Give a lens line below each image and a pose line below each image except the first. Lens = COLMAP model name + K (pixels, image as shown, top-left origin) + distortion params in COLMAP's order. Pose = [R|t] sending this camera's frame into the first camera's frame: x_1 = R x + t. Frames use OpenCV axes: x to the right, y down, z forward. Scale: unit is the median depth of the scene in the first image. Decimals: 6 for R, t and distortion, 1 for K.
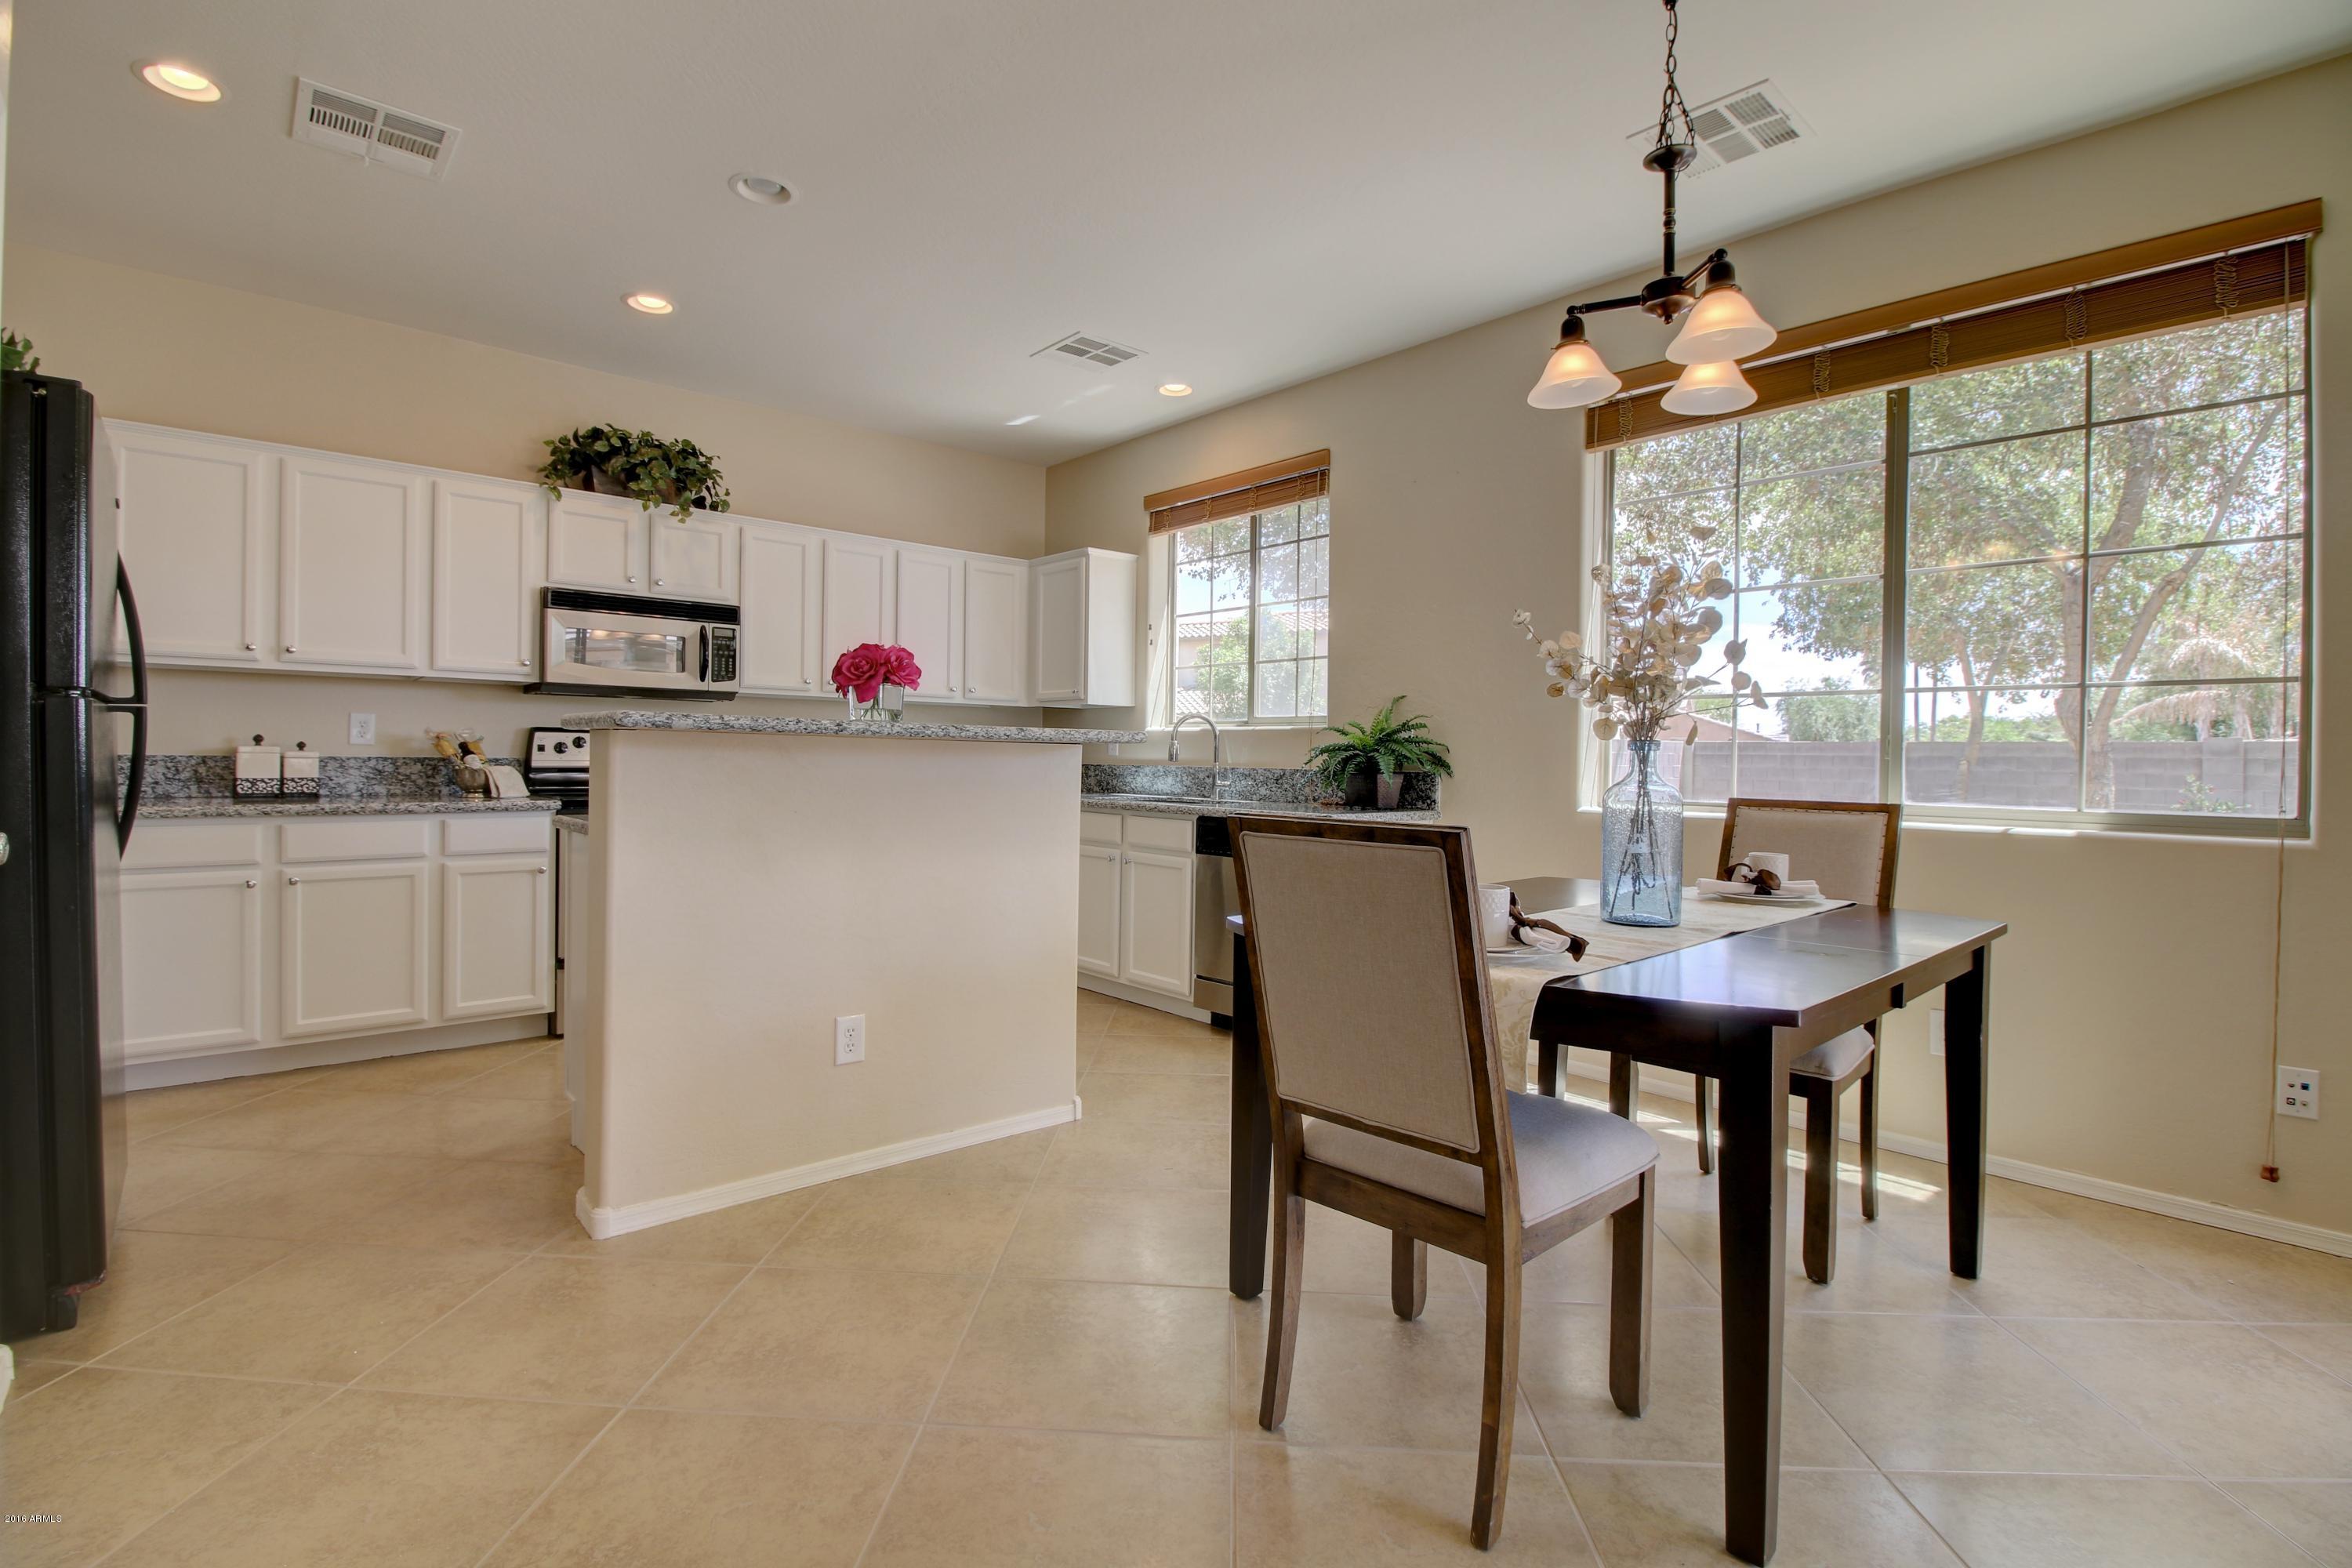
lens RADIAL K [[1083.8, 0, 1167.5], [0, 1083.8, 773.6], [0, 0, 1]] dist [-0.001962, -0.000244]
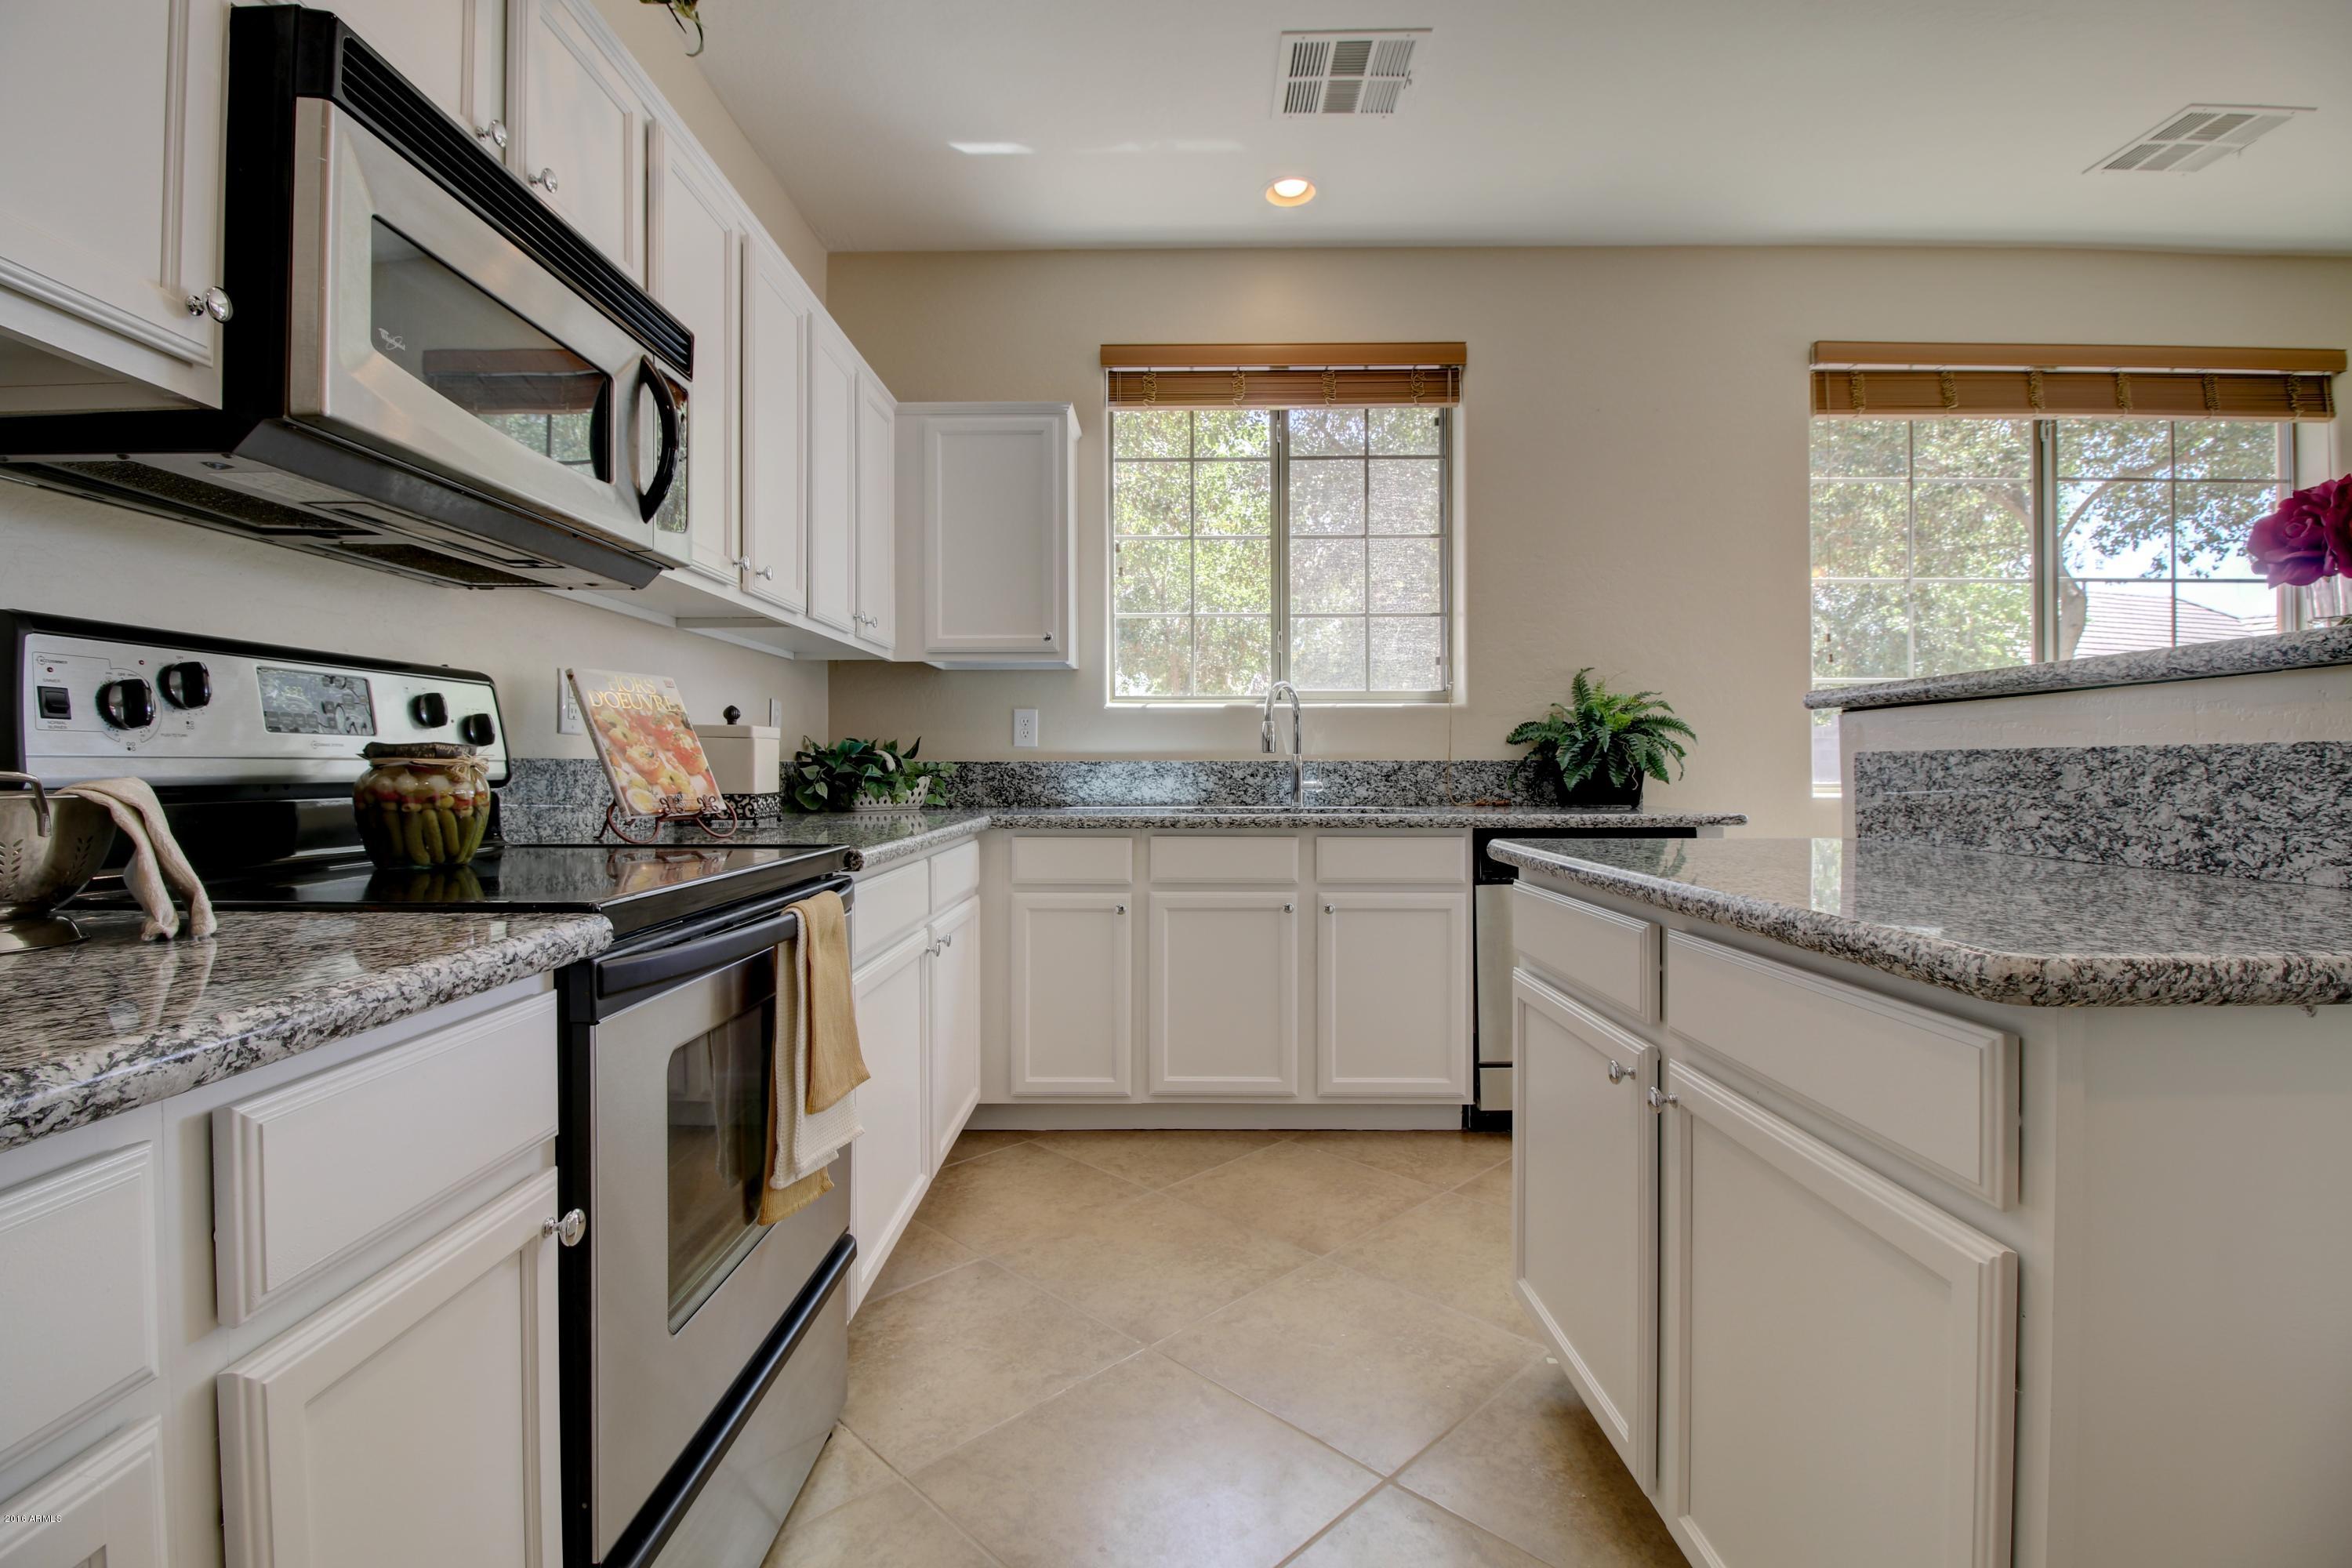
lens RADIAL K [[1083.8, 0, 1186.5], [0, 1083.8, 771.0], [0, 0, 1]] dist [-0.001962, -0.000244]
pose [[0.667829, -0.019185, 0.744067, -0.552753], [0.024230, 0.999698, 0.004029, -0.003914], [-0.743920, 0.015338, 0.668092, 0.625911]]
